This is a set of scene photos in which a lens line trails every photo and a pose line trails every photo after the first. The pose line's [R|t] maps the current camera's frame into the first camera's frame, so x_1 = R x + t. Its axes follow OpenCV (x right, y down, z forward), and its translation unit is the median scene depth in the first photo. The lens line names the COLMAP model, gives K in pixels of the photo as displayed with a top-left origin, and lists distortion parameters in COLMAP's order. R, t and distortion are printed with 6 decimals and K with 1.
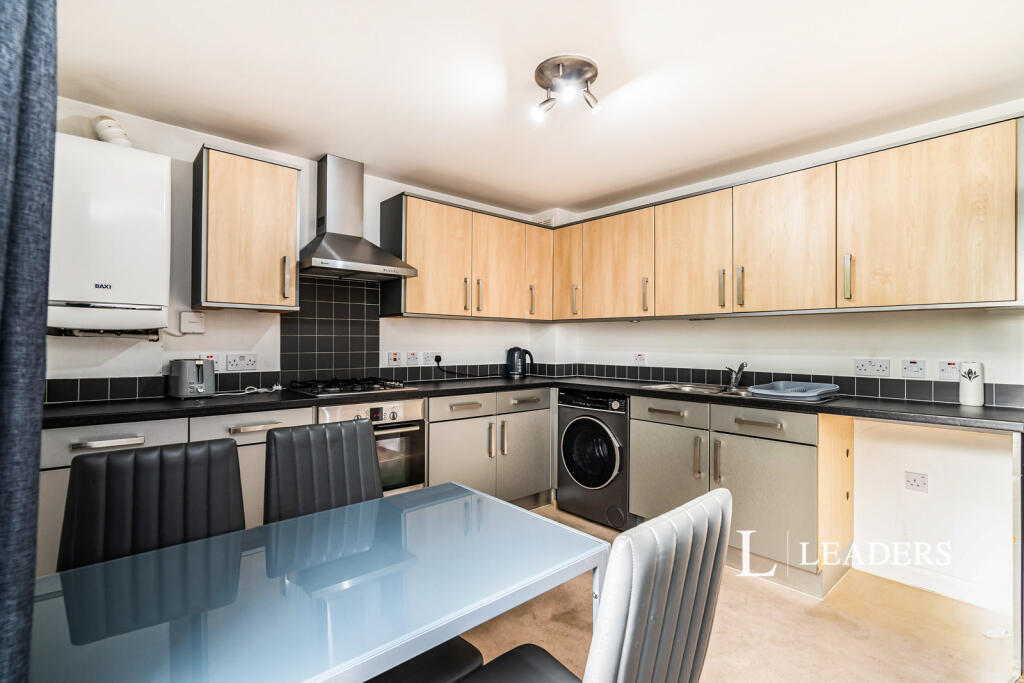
lens RADIAL K [[473.4, 0, 512.0], [0, 473.4, 341.5], [0, 0, 1]] dist [-0.013959, 0.000168]
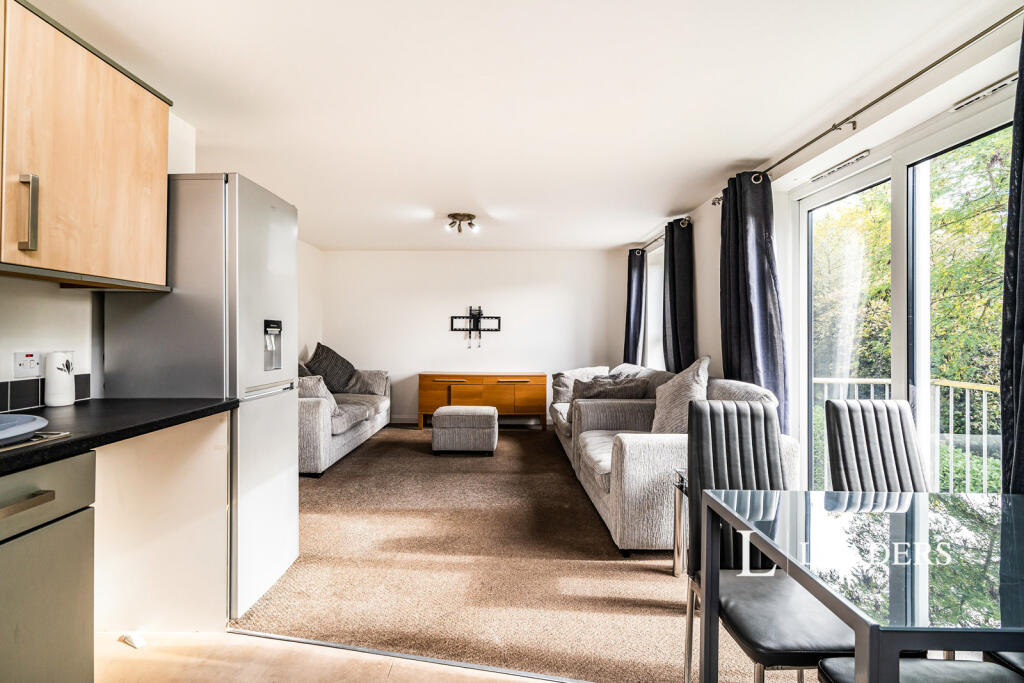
lens RADIAL K [[473.4, 0, 512.0], [0, 473.4, 341.5], [0, 0, 1]] dist [-0.013959, 0.000168]
pose [[-0.751403, -0.018148, 0.659594, -0.098222], [-0.011951, 0.999832, 0.013895, 0.005226], [-0.659736, 0.002558, -0.751493, 0.862196]]
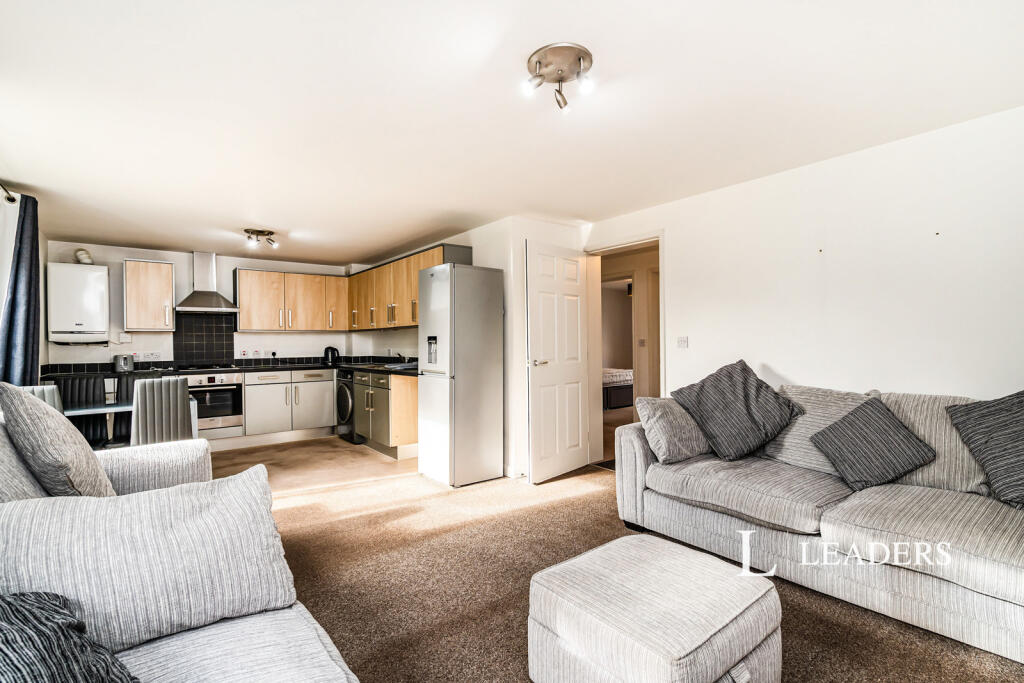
lens RADIAL K [[473.4, 0, 512.0], [0, 473.4, 341.5], [0, 0, 1]] dist [-0.013959, 0.000168]
pose [[0.998345, -0.017516, -0.054779, 1.052634], [0.017633, 0.999843, 0.001647, 0.003329], [0.054741, -0.002610, 0.998497, -0.914019]]
